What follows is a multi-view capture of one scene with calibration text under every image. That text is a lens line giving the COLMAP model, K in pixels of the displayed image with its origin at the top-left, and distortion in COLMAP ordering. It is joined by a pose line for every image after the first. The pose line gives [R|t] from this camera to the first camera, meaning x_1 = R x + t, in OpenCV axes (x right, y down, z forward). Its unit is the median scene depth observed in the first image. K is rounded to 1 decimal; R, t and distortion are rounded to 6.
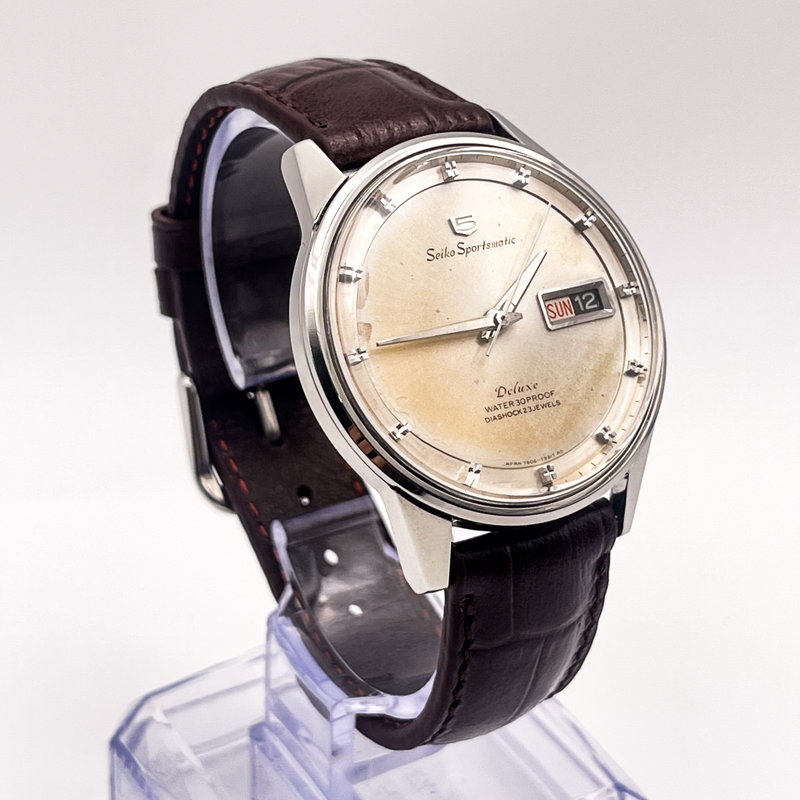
lens RADIAL K [[1964.2, 0, 400.0], [0, 1964.2, 400.0], [0, 0, 1]] dist [0.367683, 0.014066]
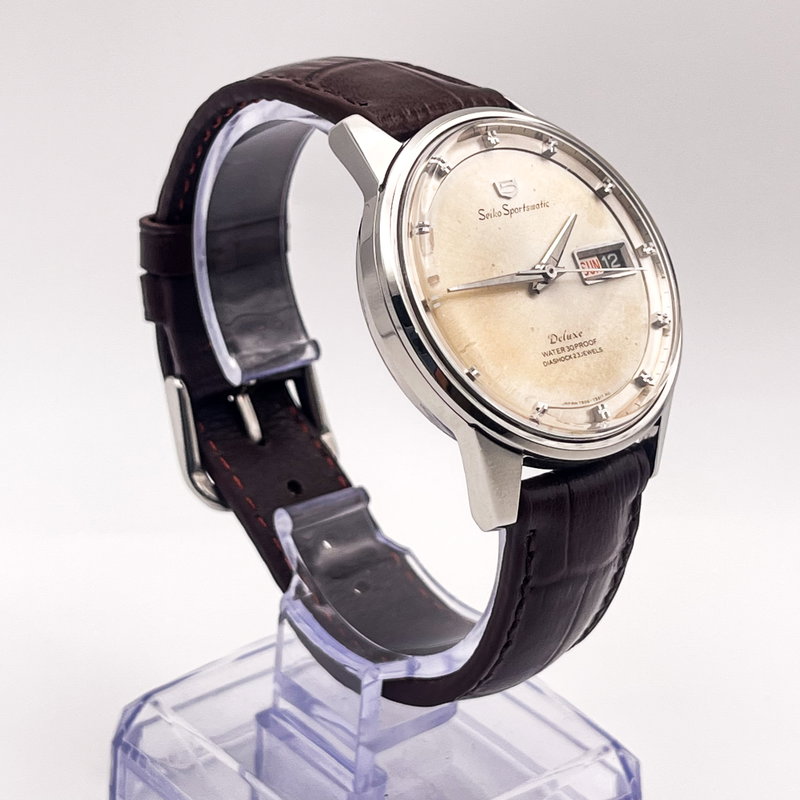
lens RADIAL K [[1964.2, 0, 400.0], [0, 1964.2, 400.0], [0, 0, 1]] dist [0.367683, 0.014066]
pose [[0.984086, -0.037484, 0.173692, -0.210118], [0.051823, 0.995545, -0.078764, 0.104992], [-0.169966, 0.086511, 0.981645, -0.038263]]
